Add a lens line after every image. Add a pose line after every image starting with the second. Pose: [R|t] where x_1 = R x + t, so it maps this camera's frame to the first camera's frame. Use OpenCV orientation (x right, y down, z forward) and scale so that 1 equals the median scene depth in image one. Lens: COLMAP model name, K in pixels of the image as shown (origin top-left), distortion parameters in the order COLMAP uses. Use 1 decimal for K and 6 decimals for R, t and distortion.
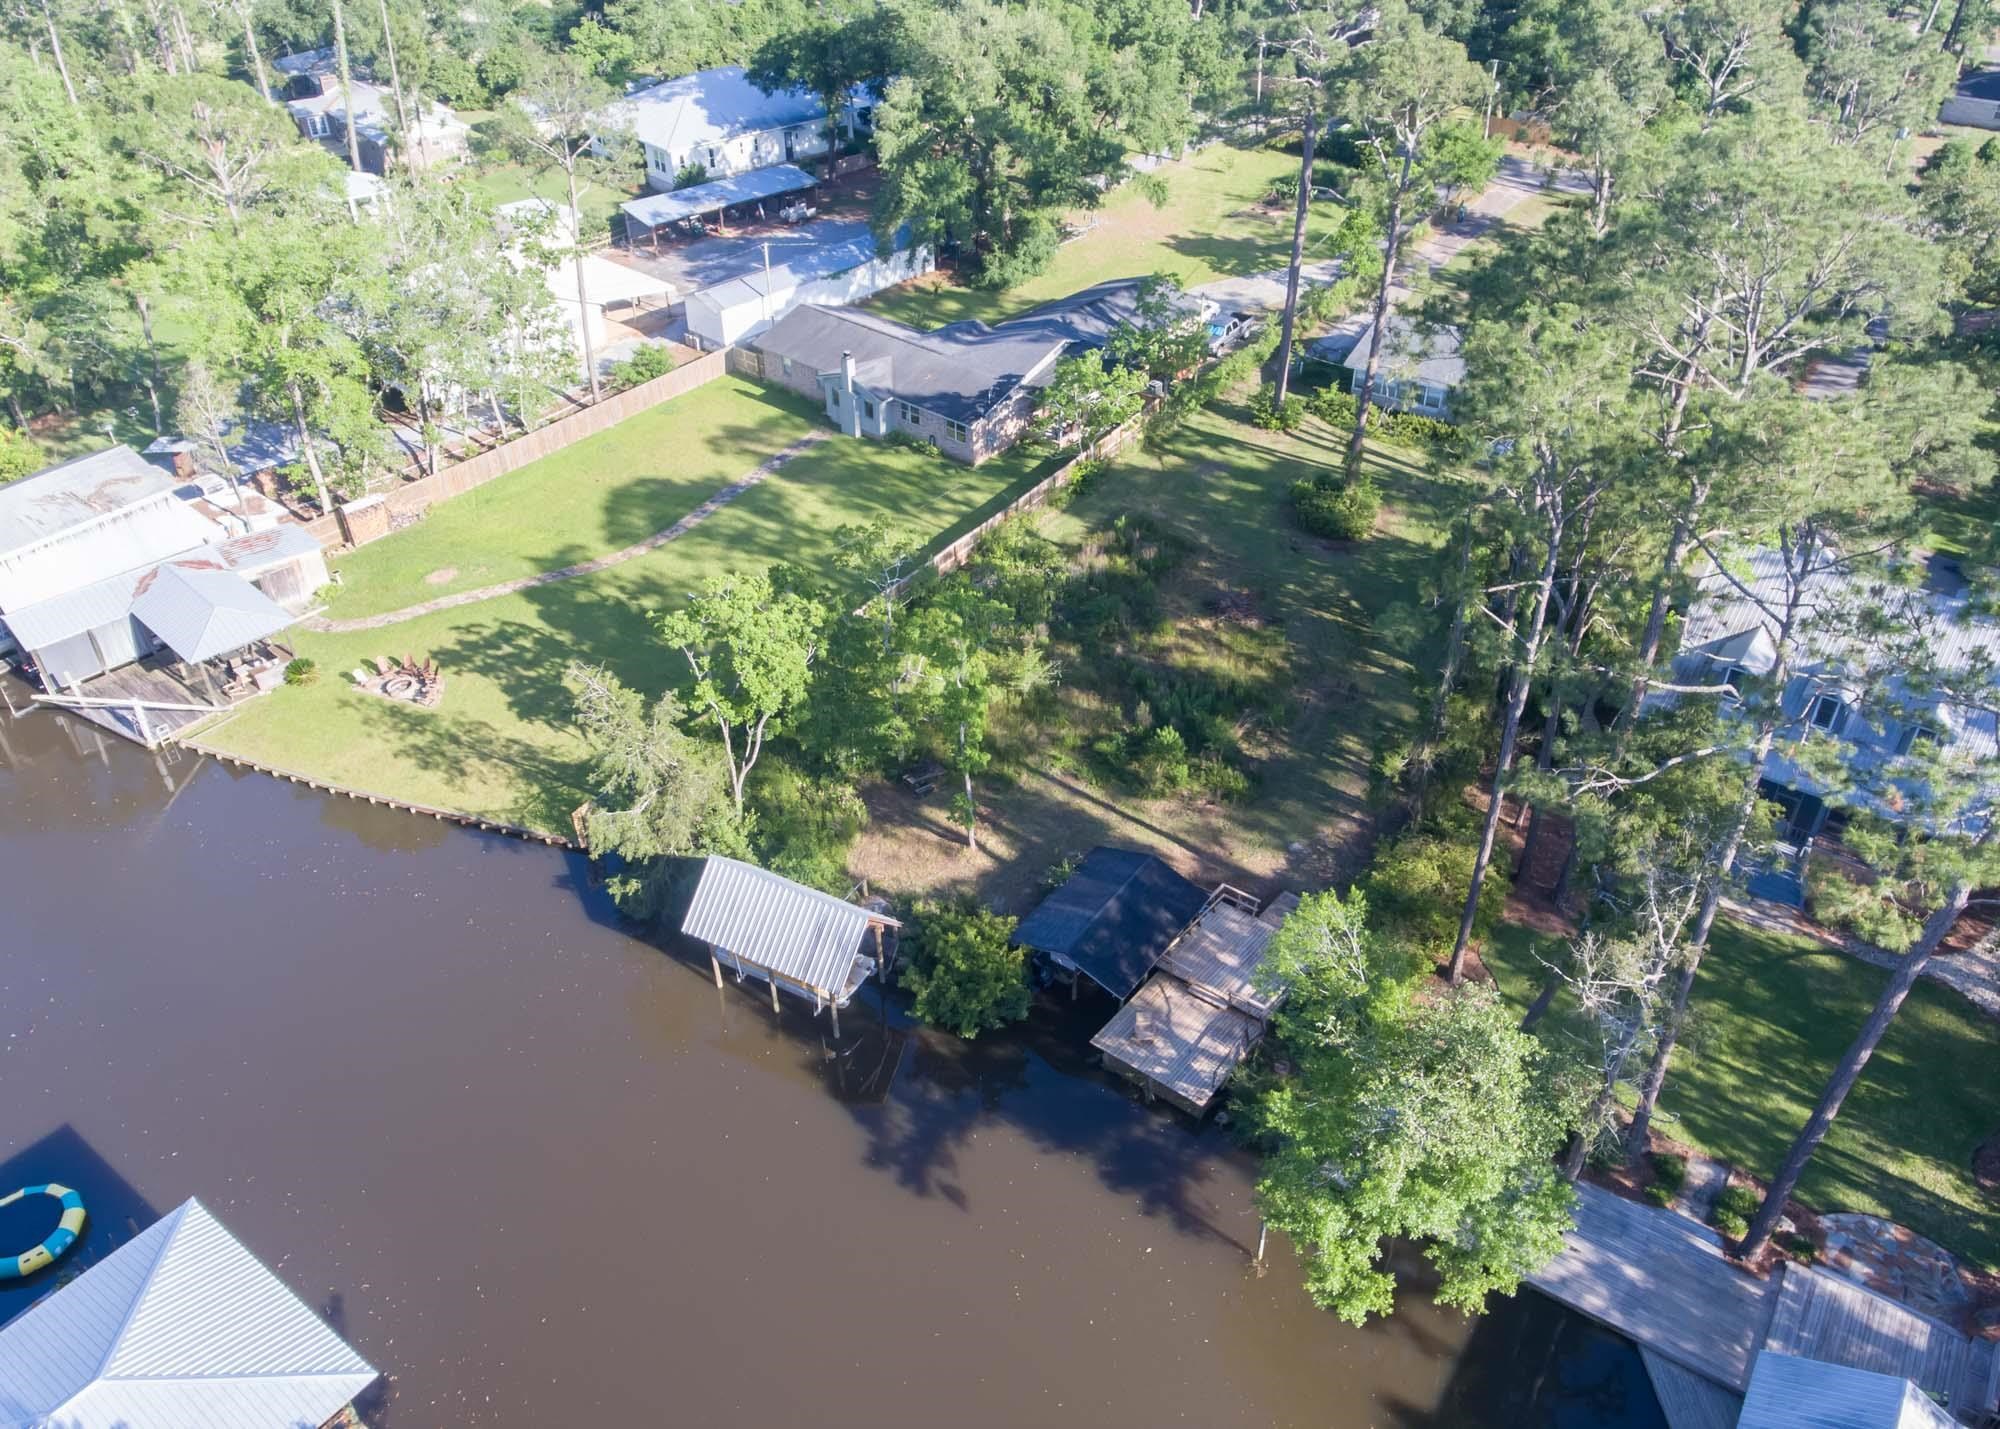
lens RADIAL K [[1518.9, 0, 1022.2], [0, 1518.9, 689.5], [0, 0, 1]] dist [-0.003145, 0.008927]
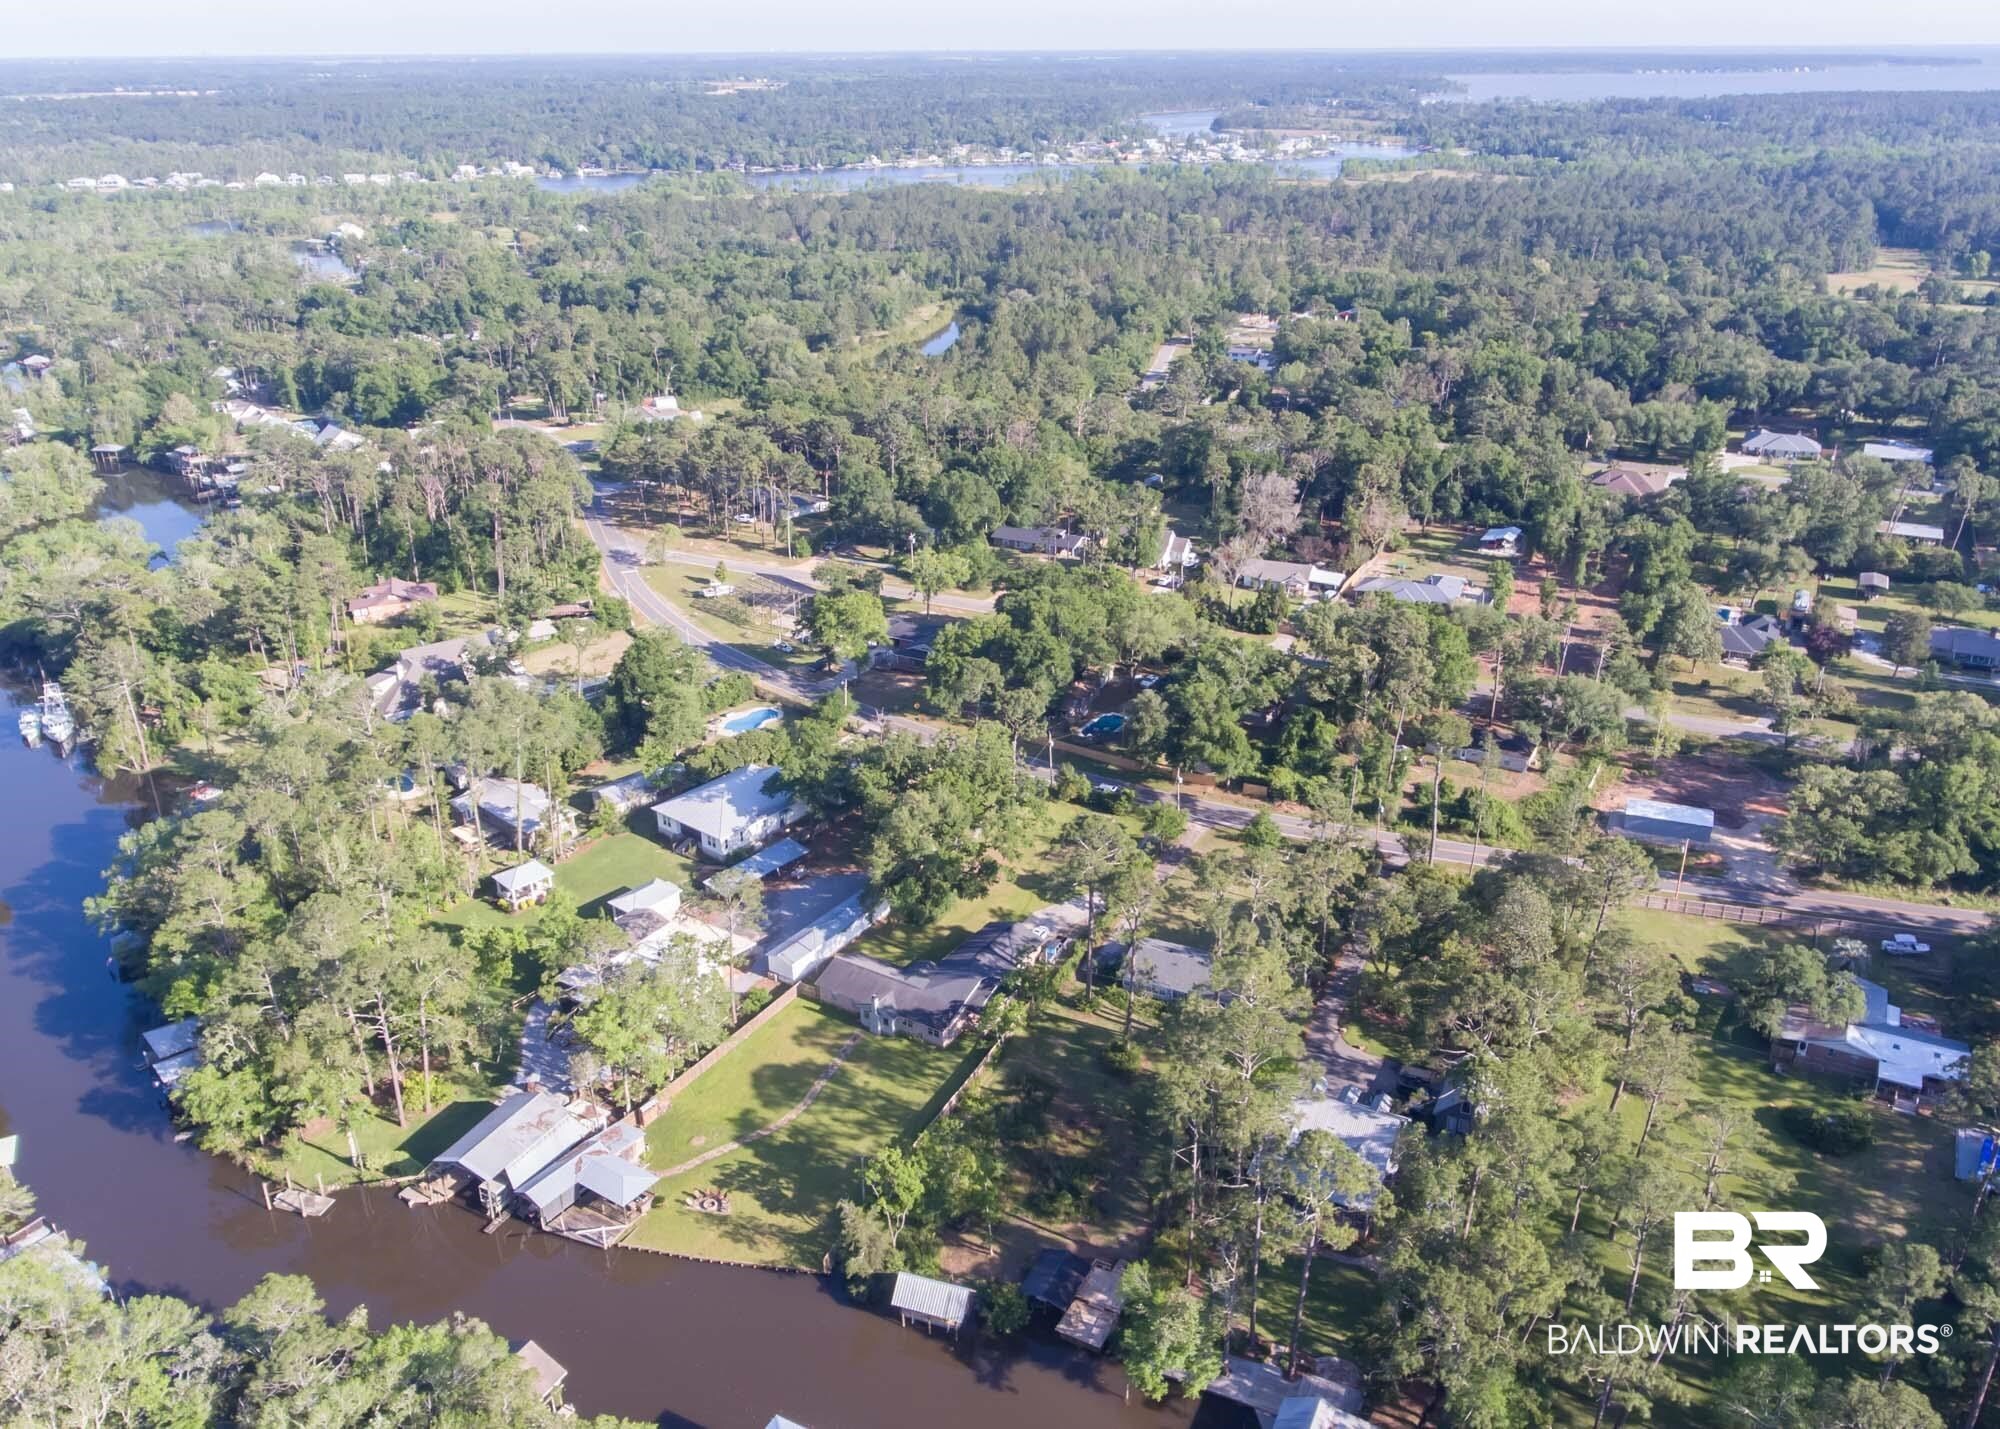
lens RADIAL K [[1518.9, 0, 1022.2], [0, 1518.9, 689.5], [0, 0, 1]] dist [-0.003145, 0.008927]
pose [[0.985257, -0.058086, 0.160919, -0.298381], [0.089768, 0.976239, -0.197229, -0.272212], [-0.145640, 0.208767, 0.967060, -1.439311]]
